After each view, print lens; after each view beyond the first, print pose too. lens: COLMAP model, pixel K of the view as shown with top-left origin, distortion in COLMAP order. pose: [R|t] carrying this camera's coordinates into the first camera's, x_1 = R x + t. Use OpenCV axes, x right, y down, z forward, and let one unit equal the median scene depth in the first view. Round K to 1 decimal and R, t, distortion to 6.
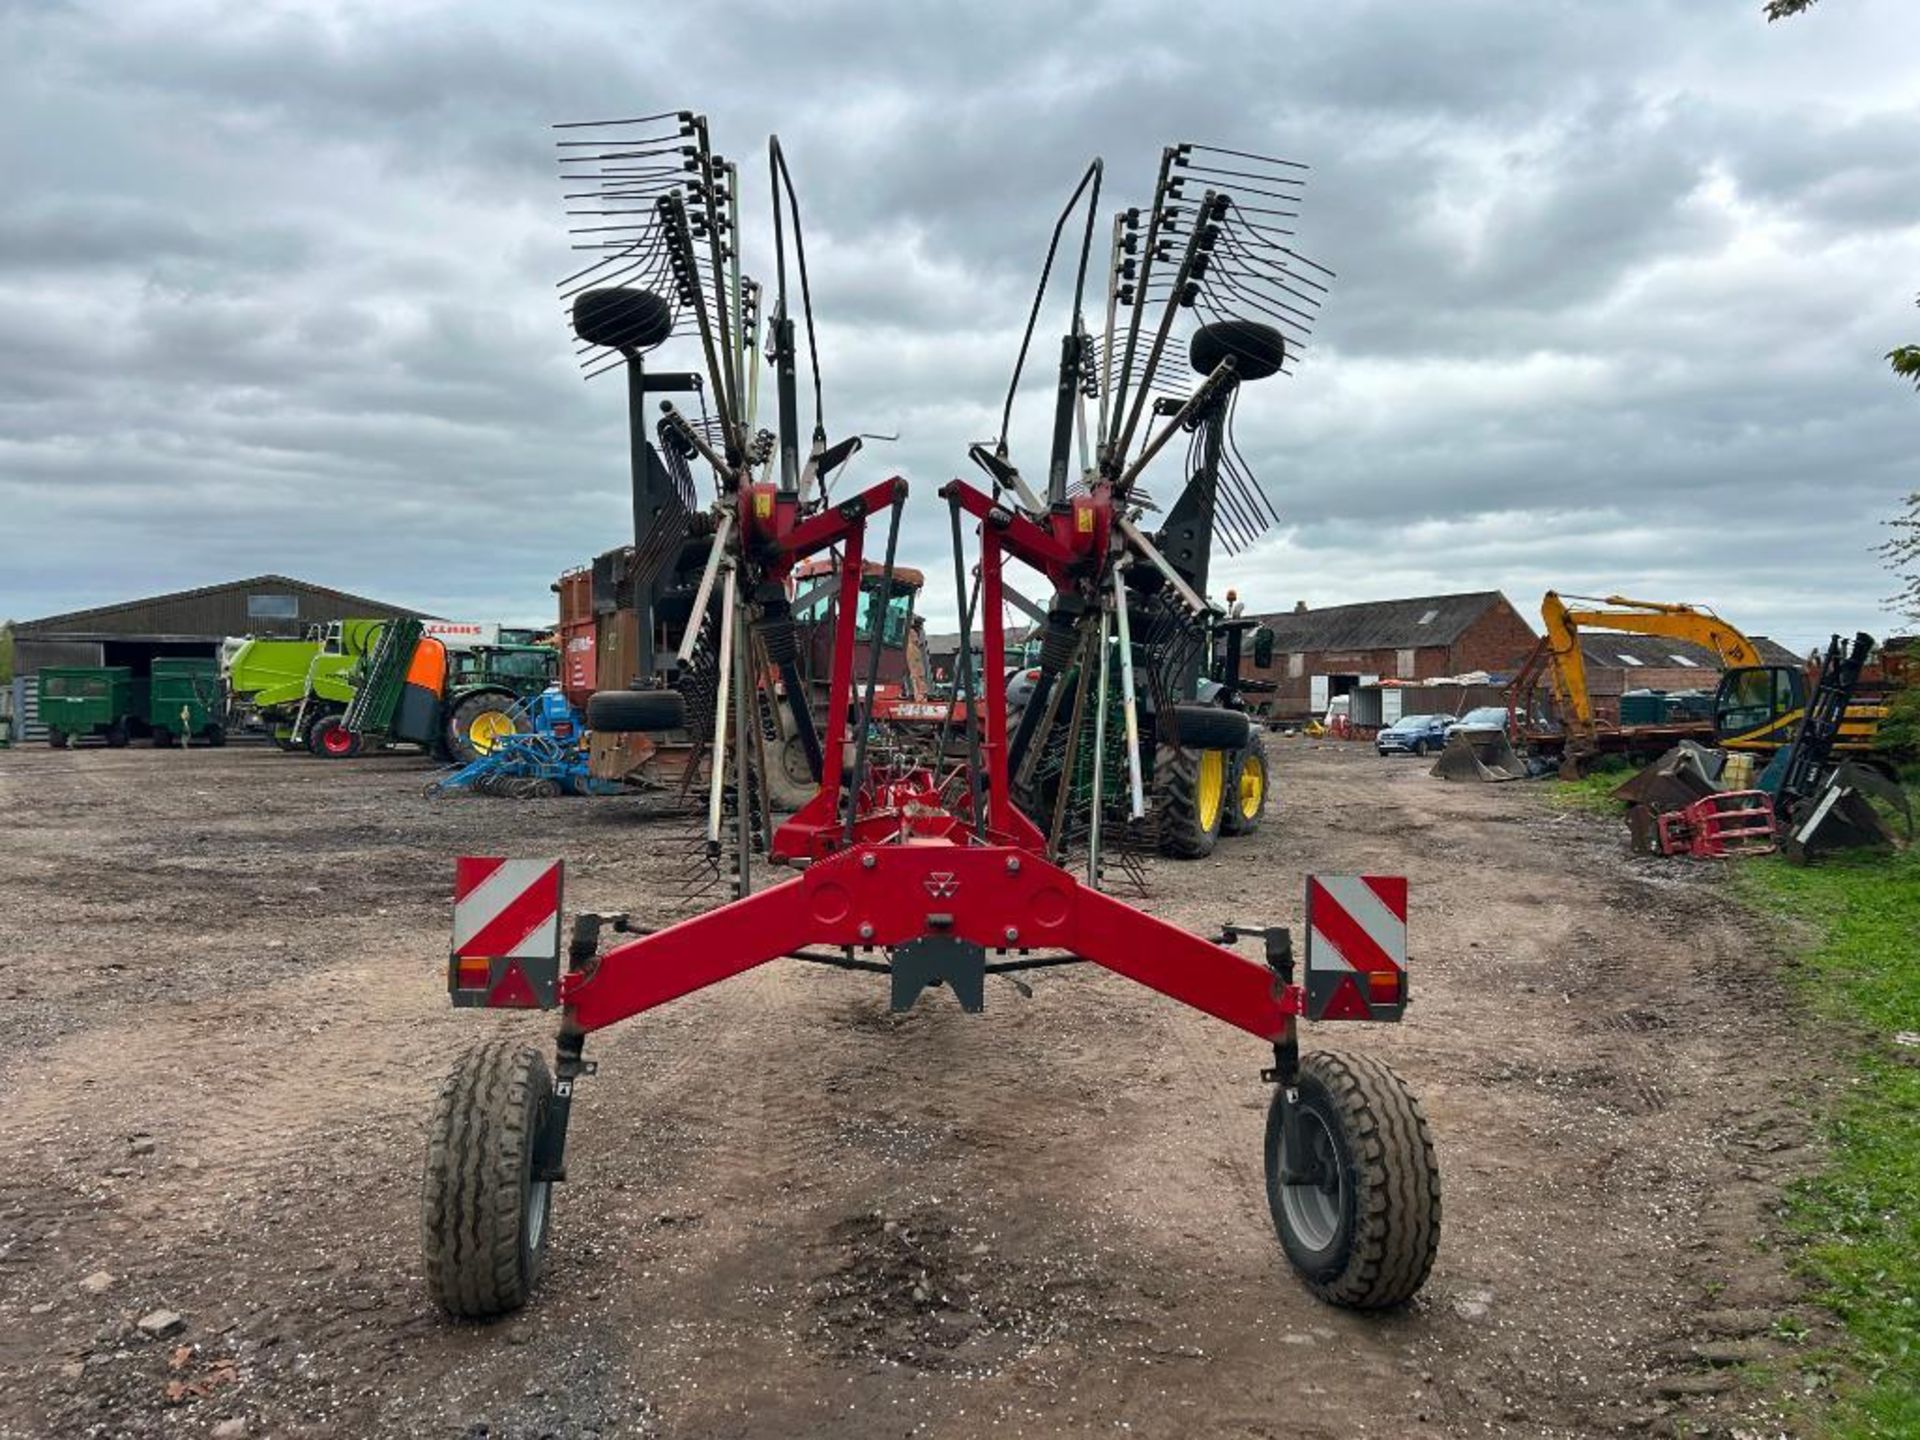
lens RADIAL K [[1501.9, 0, 960.0], [0, 1501.9, 720.0], [0, 0, 1]] dist [0.069817, -0.071618]
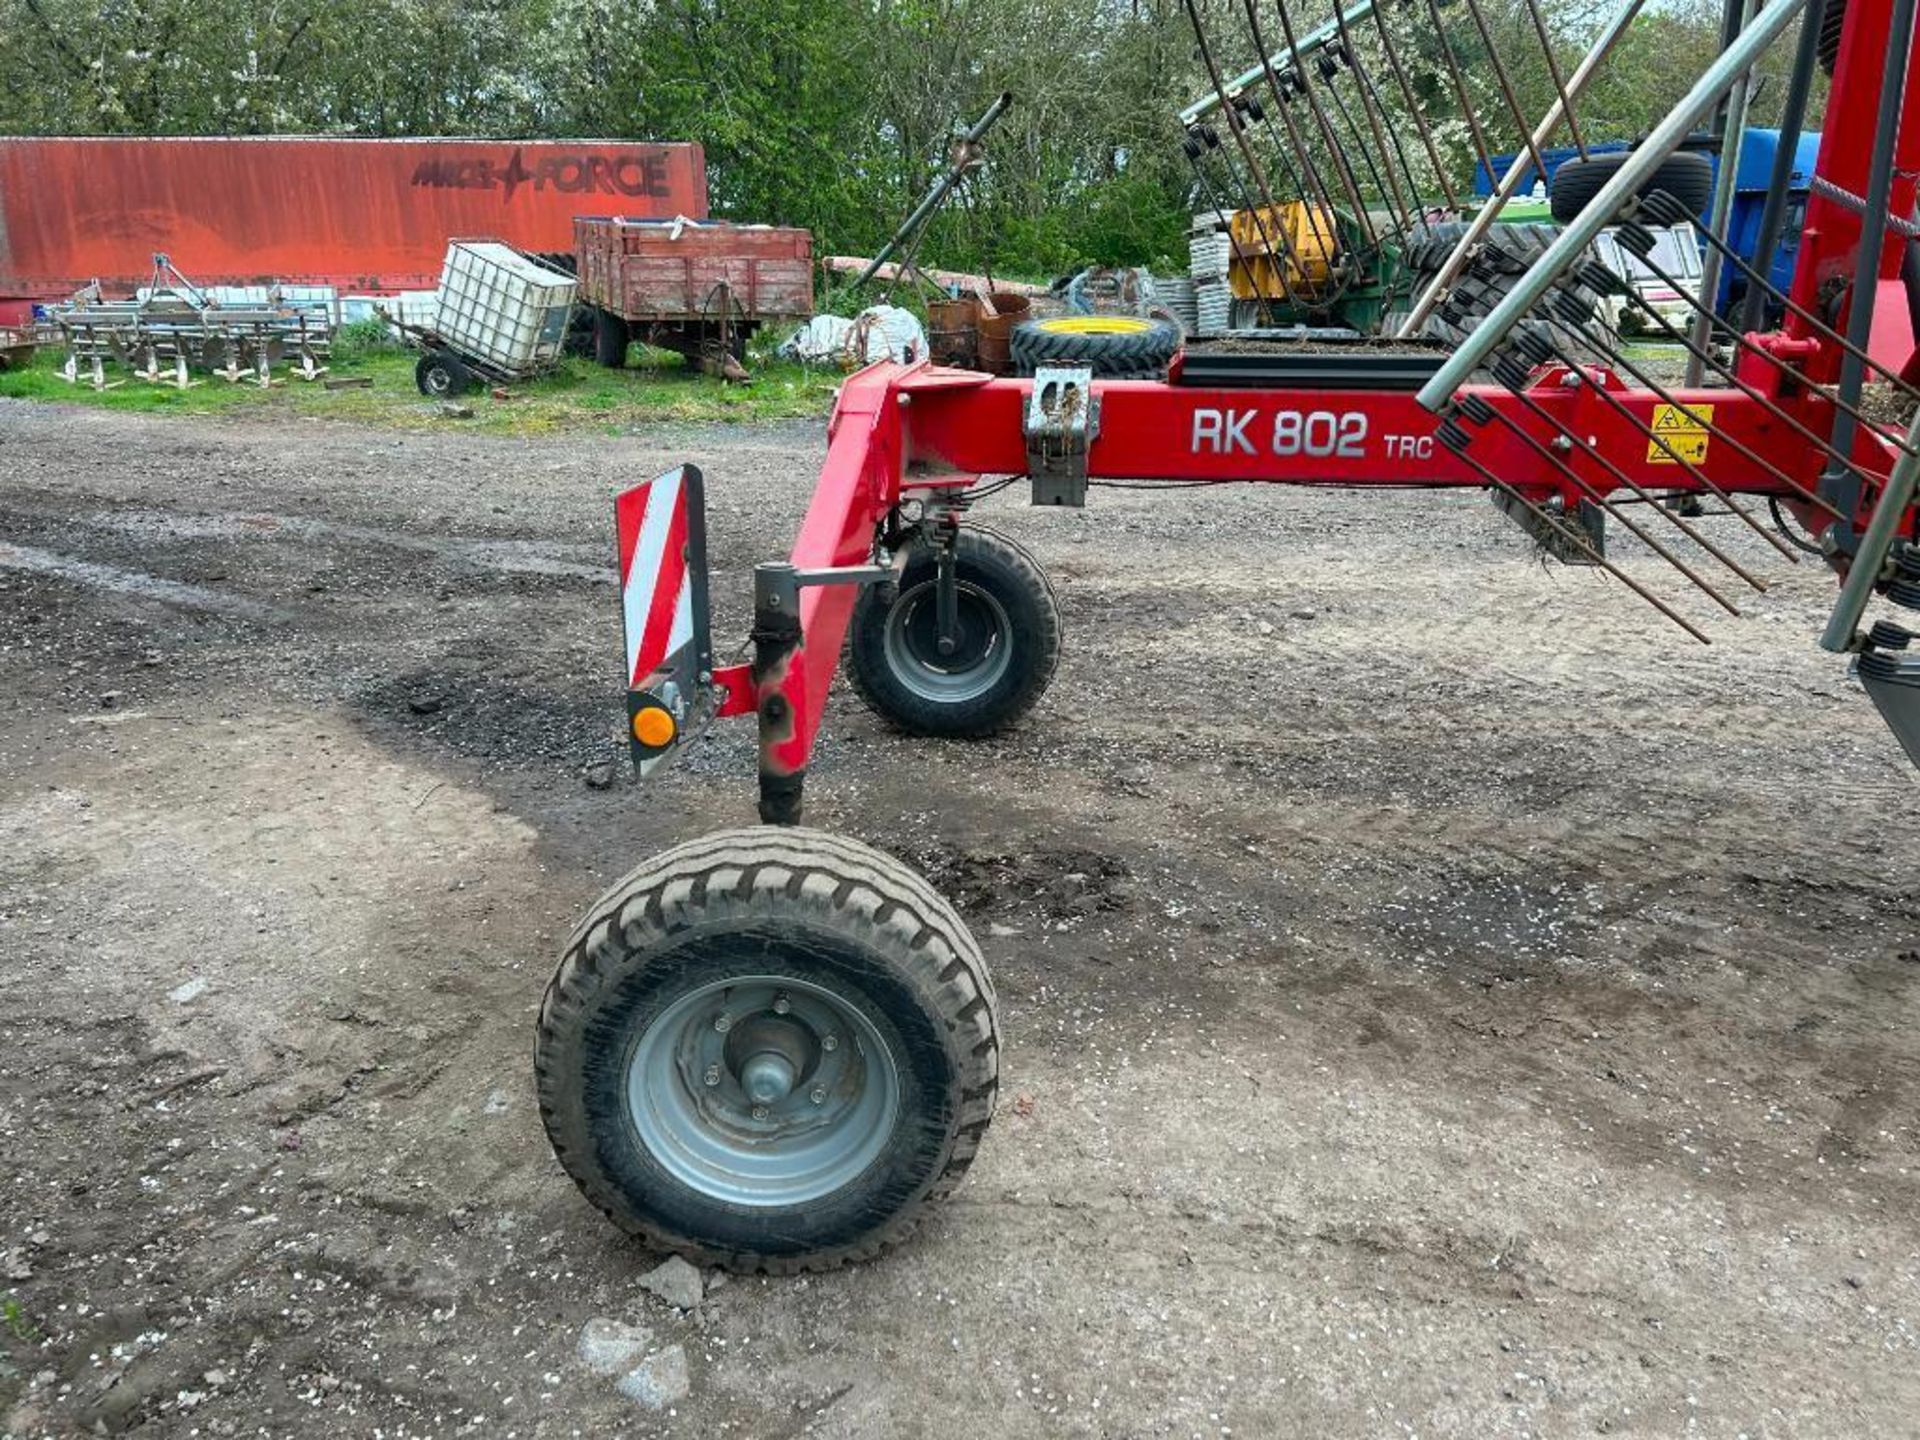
lens RADIAL K [[1406.4, 0, 960.0], [0, 1406.4, 720.0], [0, 0, 1]] dist [0.067655, -0.076347]
pose [[-0.214888, 0.293664, -0.931442, 0.496593], [-0.011835, 0.952870, 0.303149, 0.027510], [0.976567, 0.076166, -0.201285, 0.857639]]
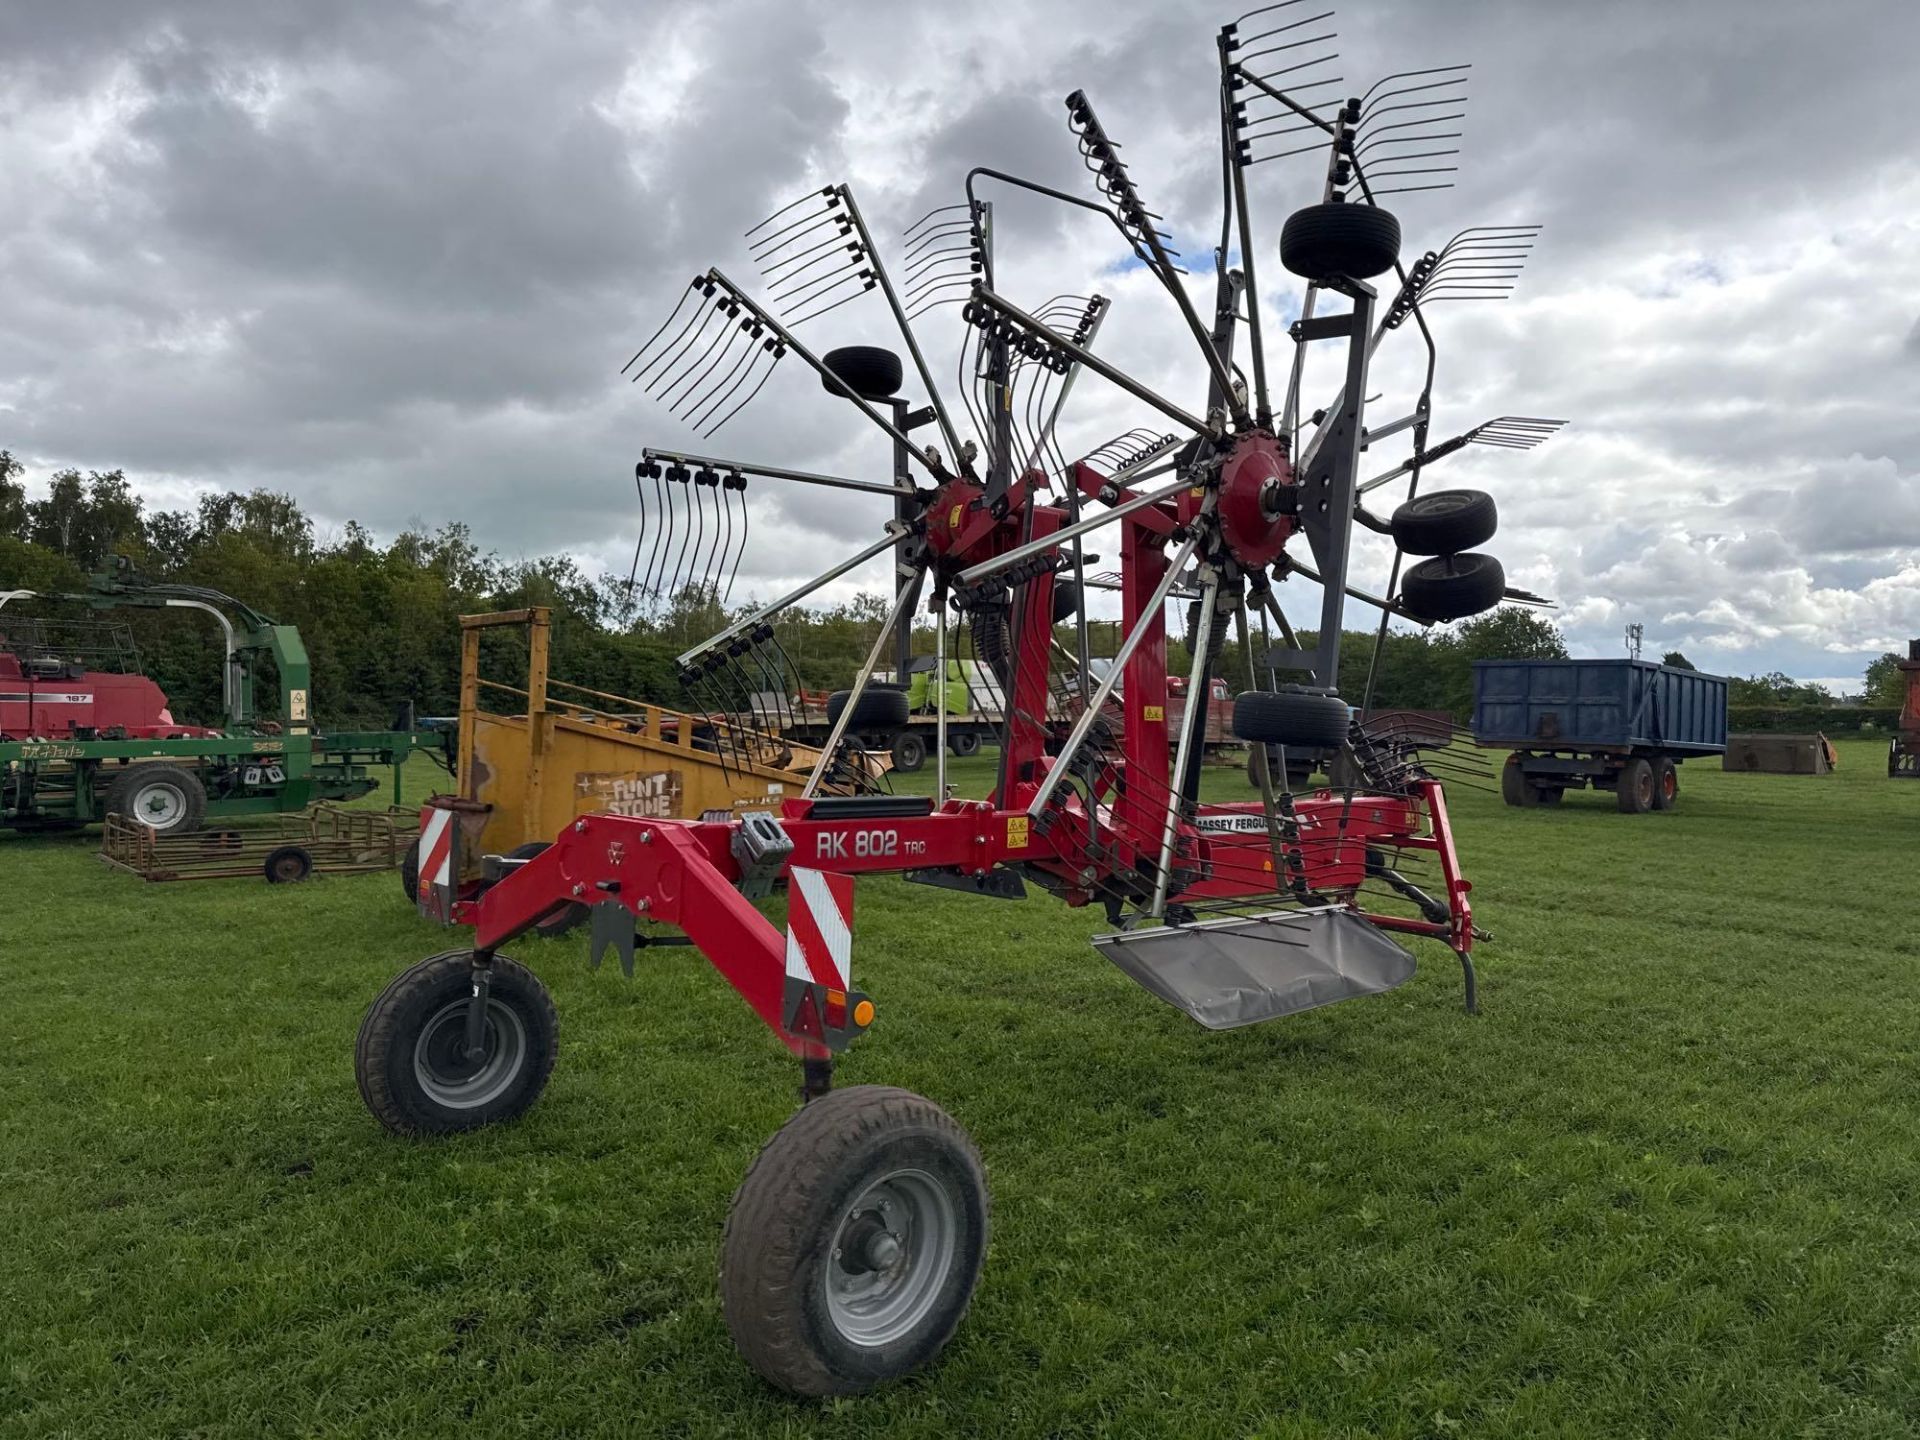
lens RADIAL K [[1398.9, 0, 959.9], [0, 1398.9, 693.7], [0, 0, 1]] dist [0.062245, -0.005030]
pose [[0.603777, -0.026663, -0.796707, 0.674063], [-0.008748, 0.999159, -0.040068, 0.024642], [0.797105, 0.031162, 0.603036, 0.414557]]
